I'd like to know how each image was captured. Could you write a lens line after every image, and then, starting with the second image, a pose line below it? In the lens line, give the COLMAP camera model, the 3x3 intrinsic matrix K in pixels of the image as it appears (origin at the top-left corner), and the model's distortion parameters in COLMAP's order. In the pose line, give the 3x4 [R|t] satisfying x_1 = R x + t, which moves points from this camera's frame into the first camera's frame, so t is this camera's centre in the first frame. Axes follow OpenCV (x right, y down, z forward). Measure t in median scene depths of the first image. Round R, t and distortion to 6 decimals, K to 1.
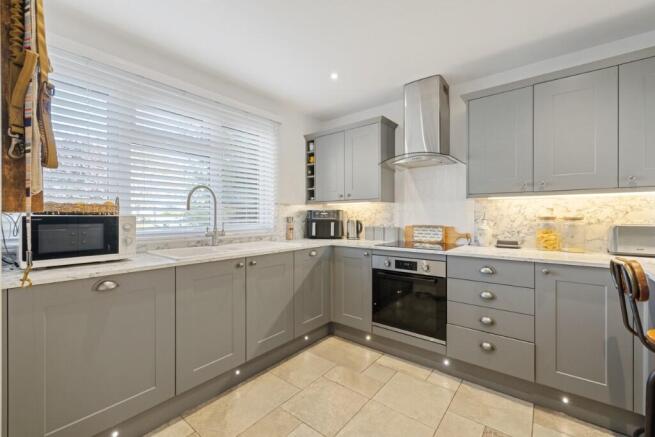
lens RADIAL K [[278.3, 0, 329.0], [0, 278.3, 216.6], [0, 0, 1]] dist [0.001471, 0.000570]
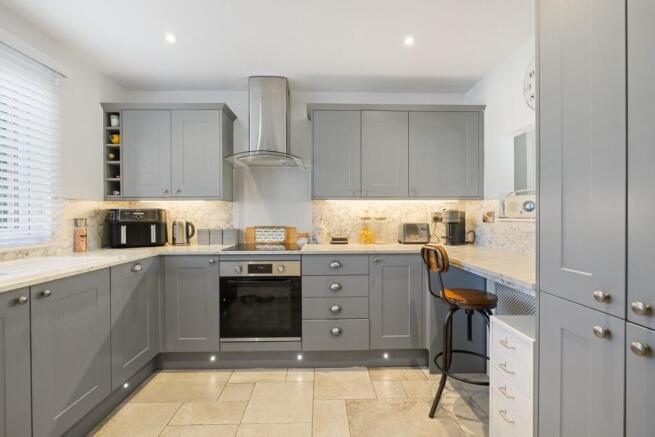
lens RADIAL K [[290.1, 0, 329.3], [0, 290.1, 218.6], [0, 0, 1]] dist [-0.008253, 0.001062]
pose [[0.761680, -0.005362, 0.647932, -0.169293], [0.003003, 0.999984, 0.004745, 0.000253], [-0.647947, -0.001668, 0.761684, 0.091458]]
